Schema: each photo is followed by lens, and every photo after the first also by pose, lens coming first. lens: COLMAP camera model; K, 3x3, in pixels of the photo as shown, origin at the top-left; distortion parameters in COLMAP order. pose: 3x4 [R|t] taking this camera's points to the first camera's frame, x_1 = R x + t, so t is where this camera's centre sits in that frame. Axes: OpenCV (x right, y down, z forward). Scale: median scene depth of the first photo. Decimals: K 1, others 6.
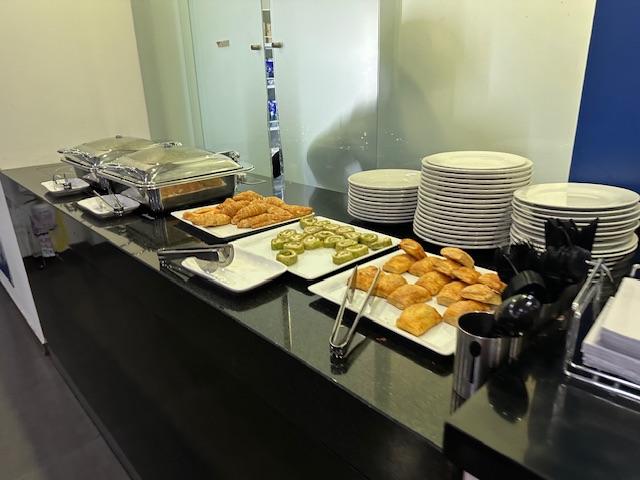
lens RADIAL K [[439.6, 0, 320.8], [0, 439.6, 239.6], [0, 0, 1]] dist [-0.012991, -0.008180]
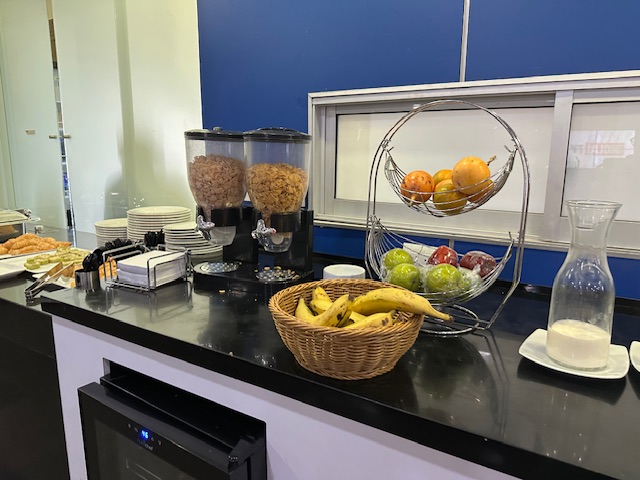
lens RADIAL K [[439.6, 0, 318.9], [0, 439.6, 238.6], [0, 0, 1]] dist [-0.012991, -0.008180]
pose [[0.966512, -0.037749, 0.253830, 0.405173], [0.068028, 0.991423, -0.111590, 0.138738], [-0.247441, 0.125121, 0.960790, -0.692569]]
